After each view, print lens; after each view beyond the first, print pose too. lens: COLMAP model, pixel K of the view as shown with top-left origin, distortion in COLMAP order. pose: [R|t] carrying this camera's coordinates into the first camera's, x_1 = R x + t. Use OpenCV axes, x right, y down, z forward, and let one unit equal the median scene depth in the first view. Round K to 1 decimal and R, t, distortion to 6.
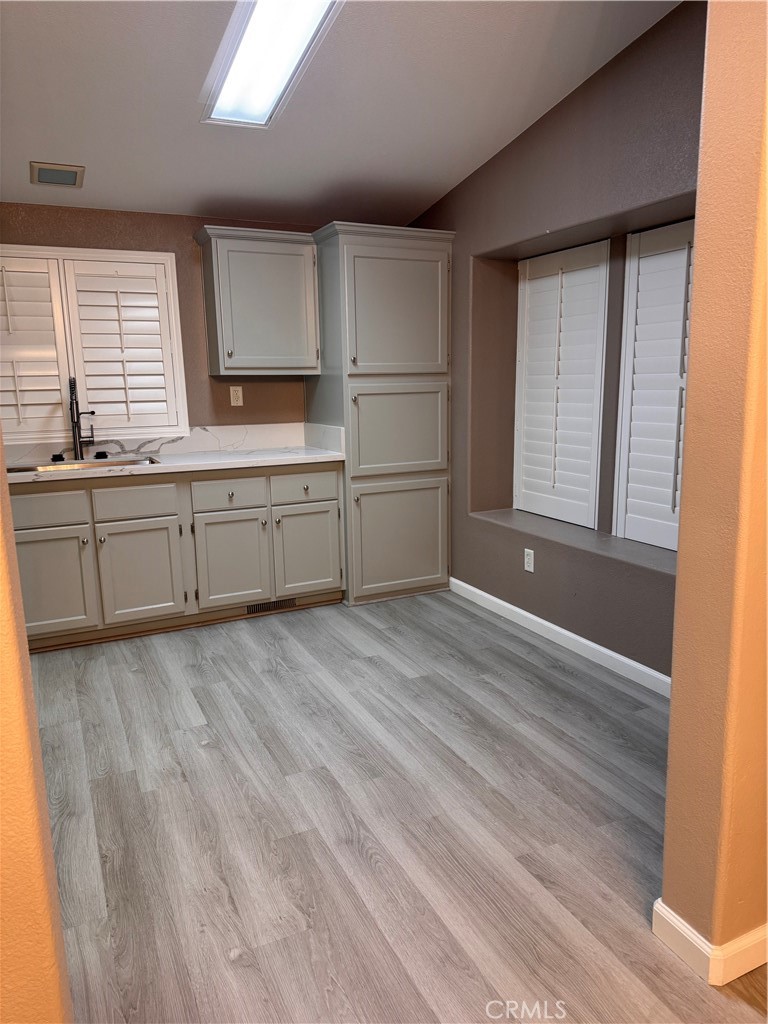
lens RADIAL K [[719.3, 0, 388.4], [0, 719.3, 515.6], [0, 0, 1]] dist [0.067125, -0.077709]
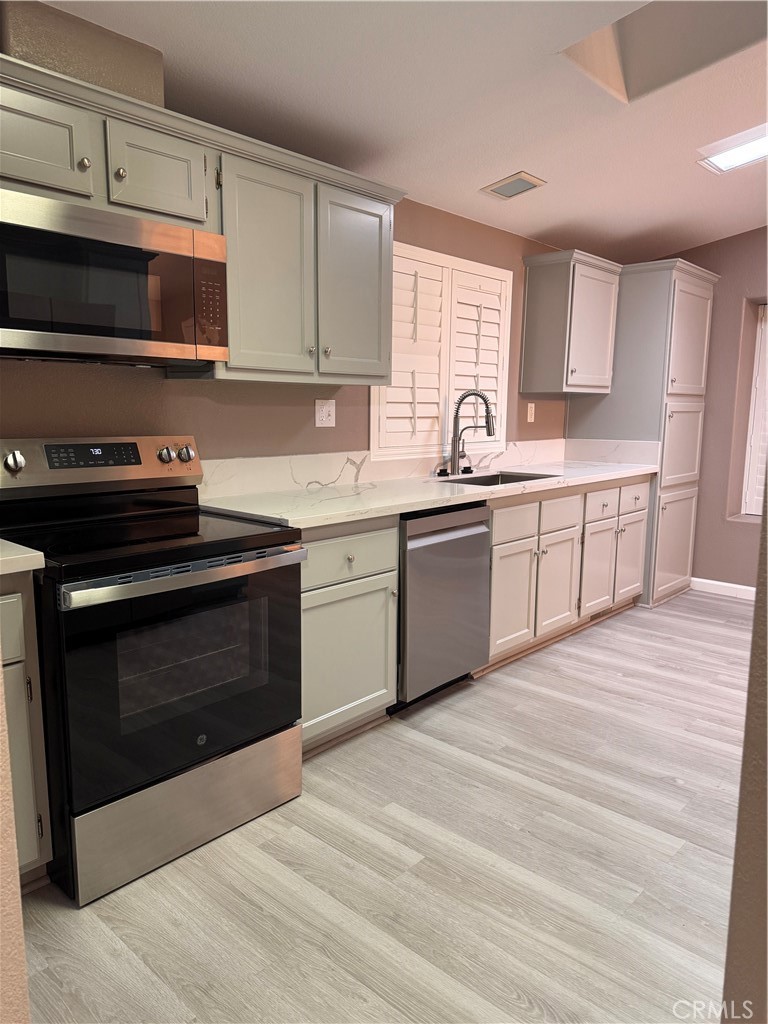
lens RADIAL K [[719.3, 0, 378.3], [0, 719.3, 514.0], [0, 0, 1]] dist [0.067125, -0.077709]
pose [[0.927442, -0.028039, 0.372914, -0.981411], [0.044696, 0.998348, -0.036096, 0.007479], [-0.371286, 0.050145, 0.927164, 0.159557]]
